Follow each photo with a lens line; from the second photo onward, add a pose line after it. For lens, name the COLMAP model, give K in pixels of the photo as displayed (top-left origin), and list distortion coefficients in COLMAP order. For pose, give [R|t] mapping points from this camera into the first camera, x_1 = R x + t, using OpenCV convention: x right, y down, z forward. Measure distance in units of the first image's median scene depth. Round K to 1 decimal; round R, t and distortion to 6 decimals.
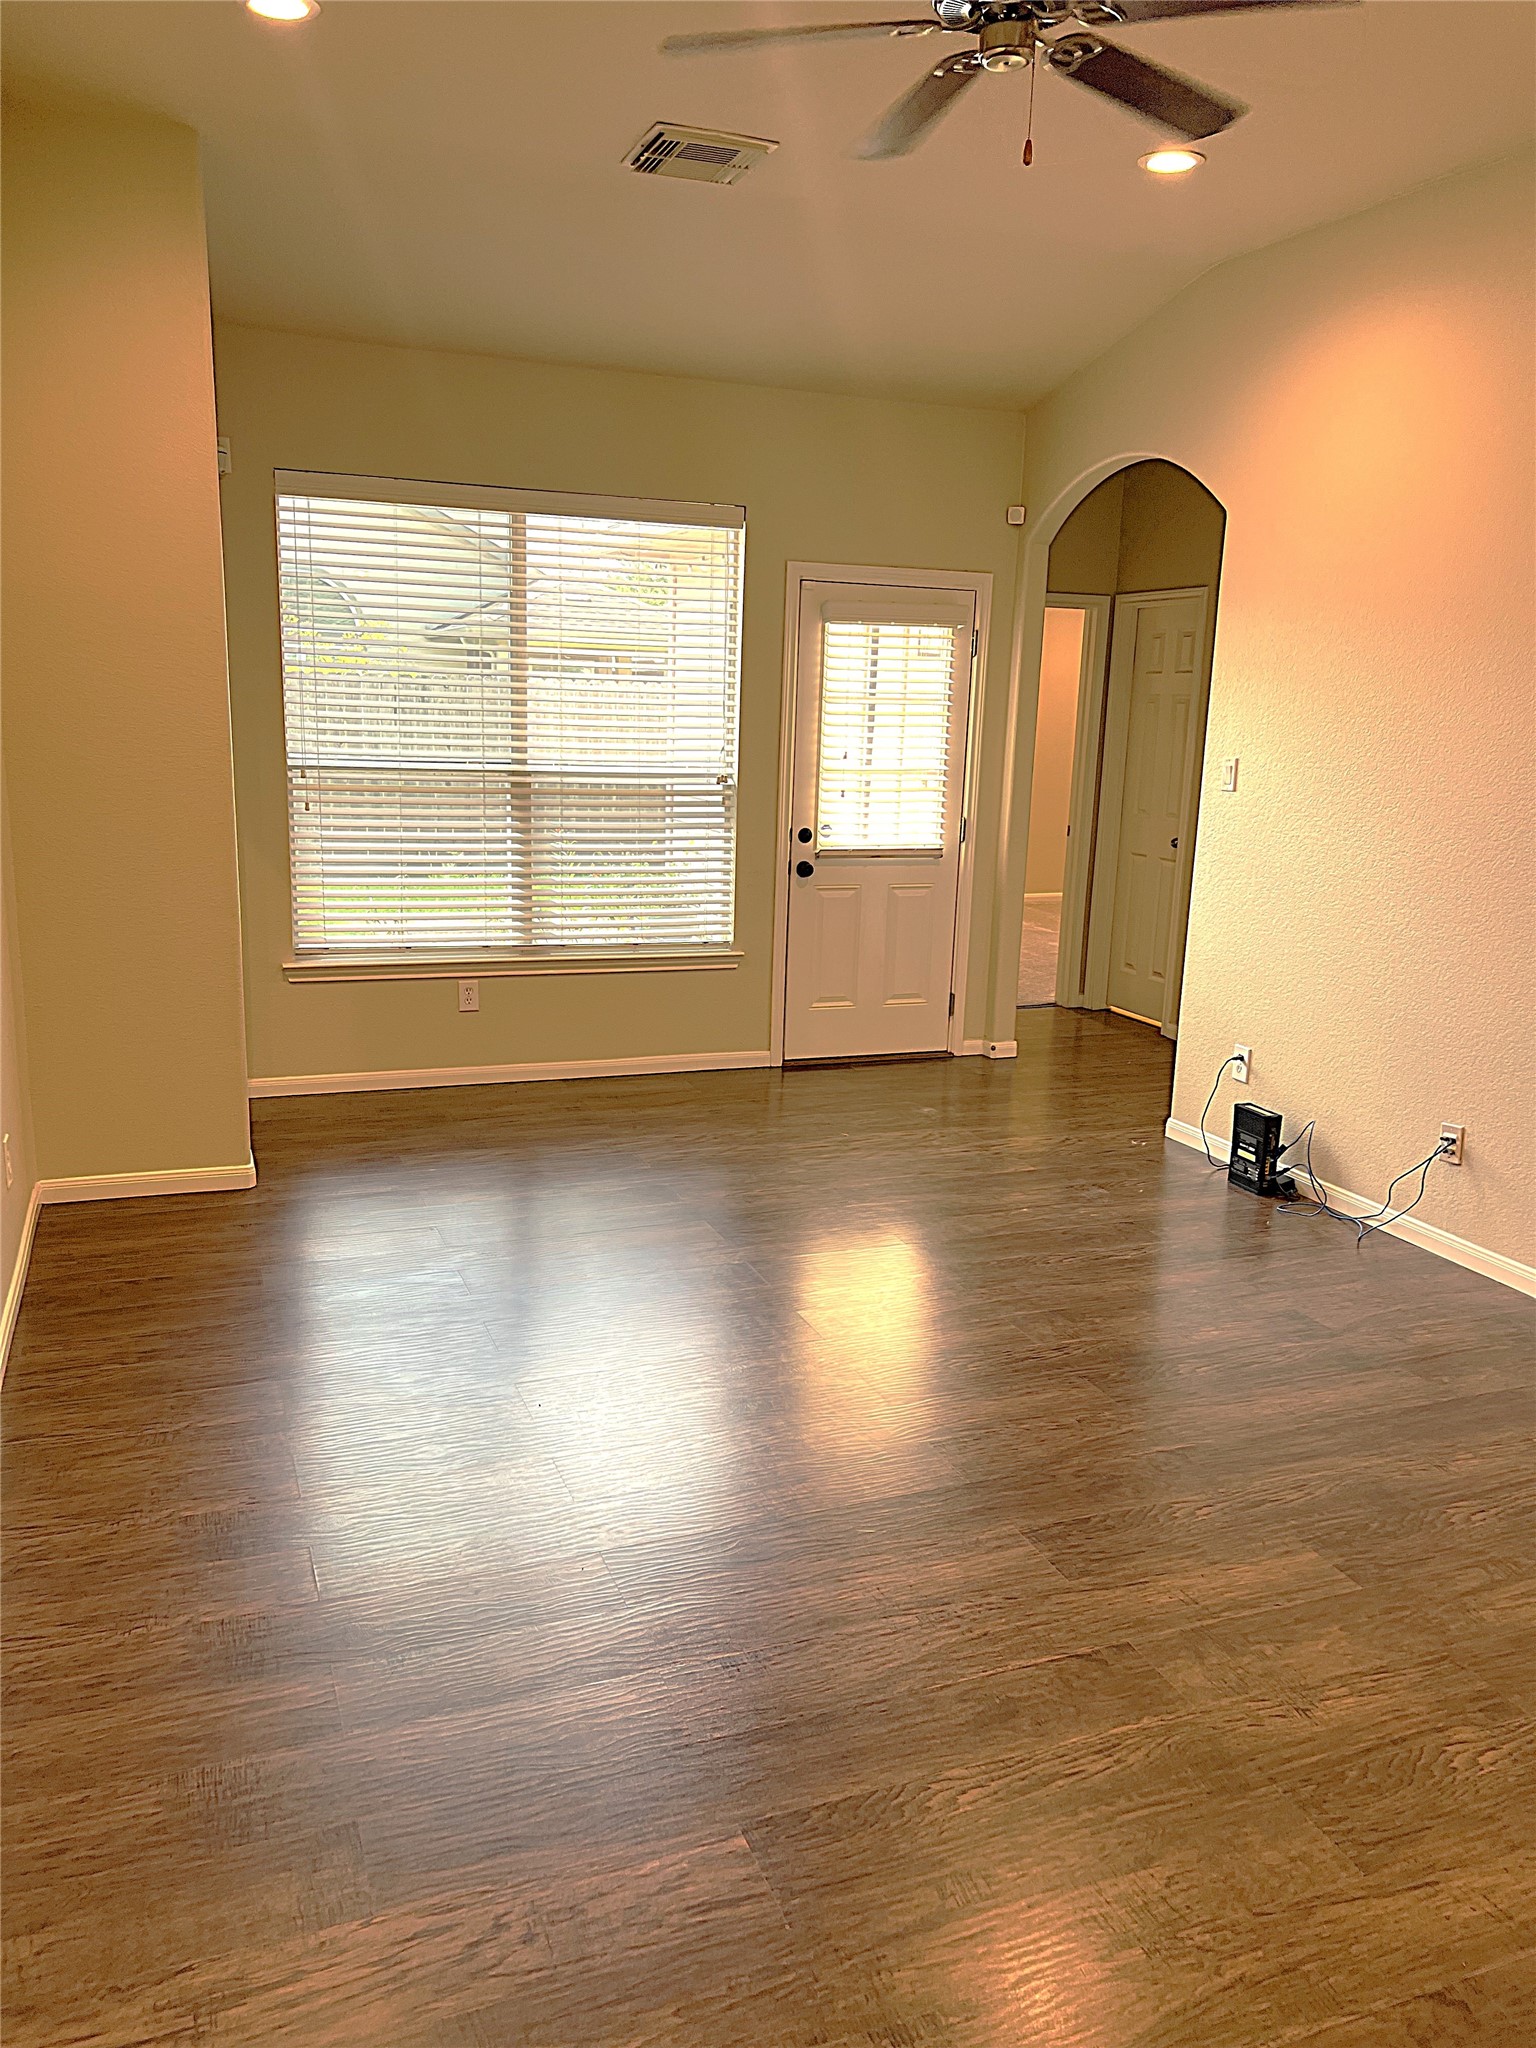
lens RADIAL K [[1520.9, 0, 762.1], [0, 1520.9, 1051.6], [0, 0, 1]] dist [0.106285, -0.144357]
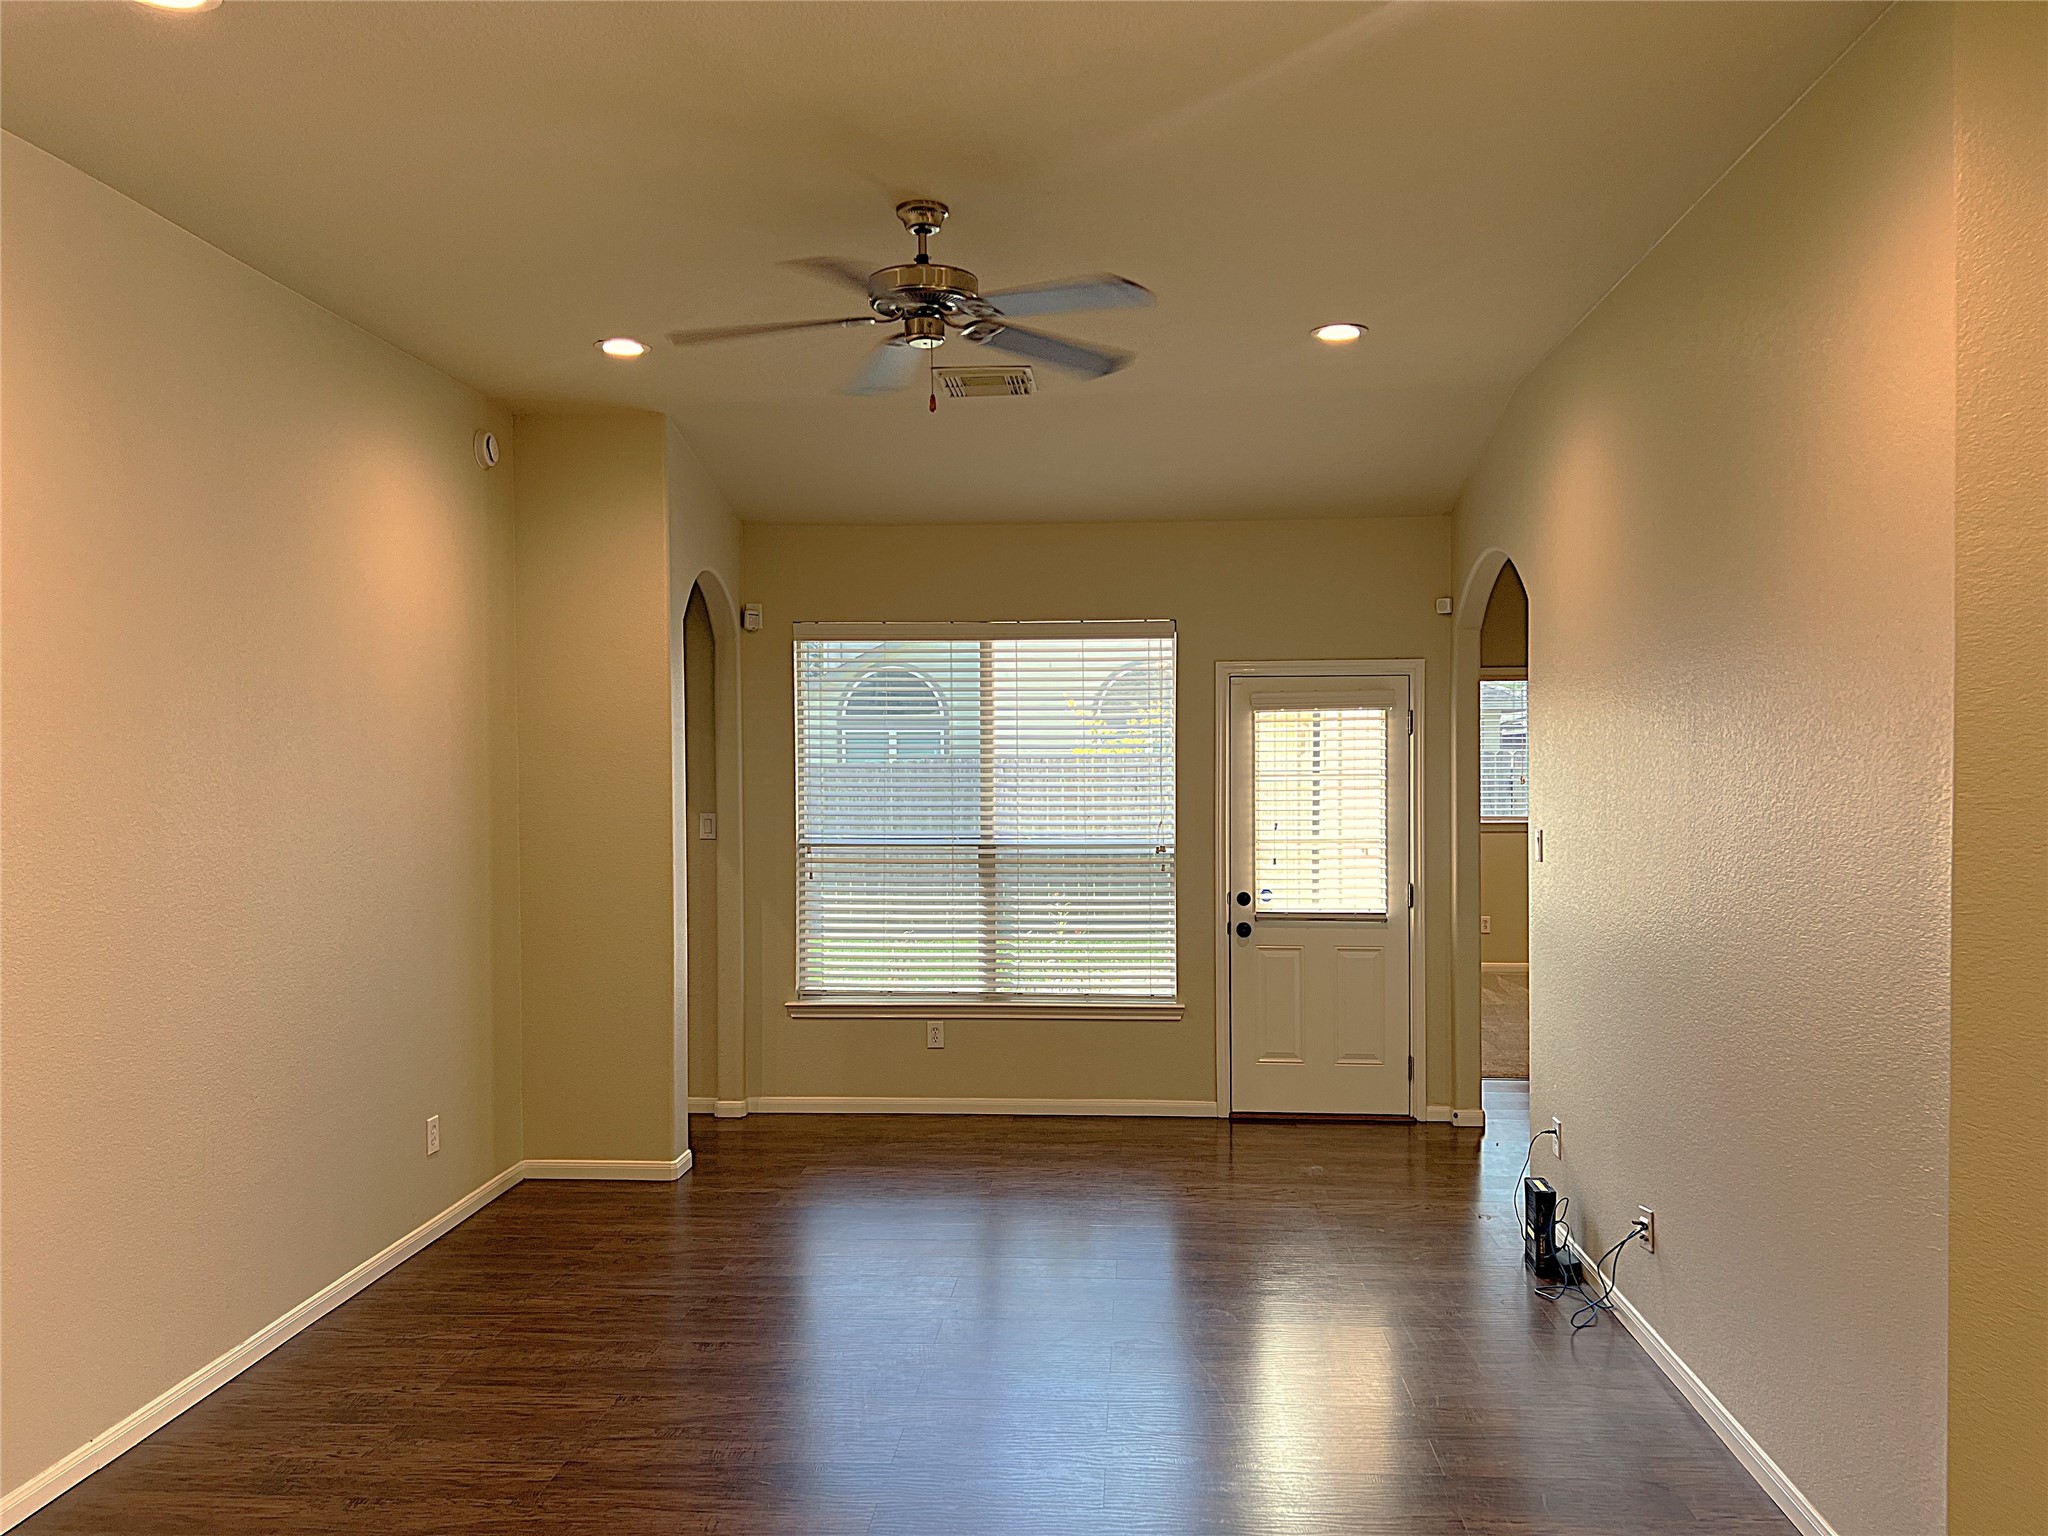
lens RADIAL K [[1520.9, 0, 1039.8], [0, 1520.9, 779.9], [0, 0, 1]] dist [0.106285, -0.144357]
pose [[0.910431, -0.026676, -0.412799, 0.370208], [-0.063151, 0.977258, -0.202432, 0.004130], [0.408811, 0.210369, 0.888042, -0.042523]]
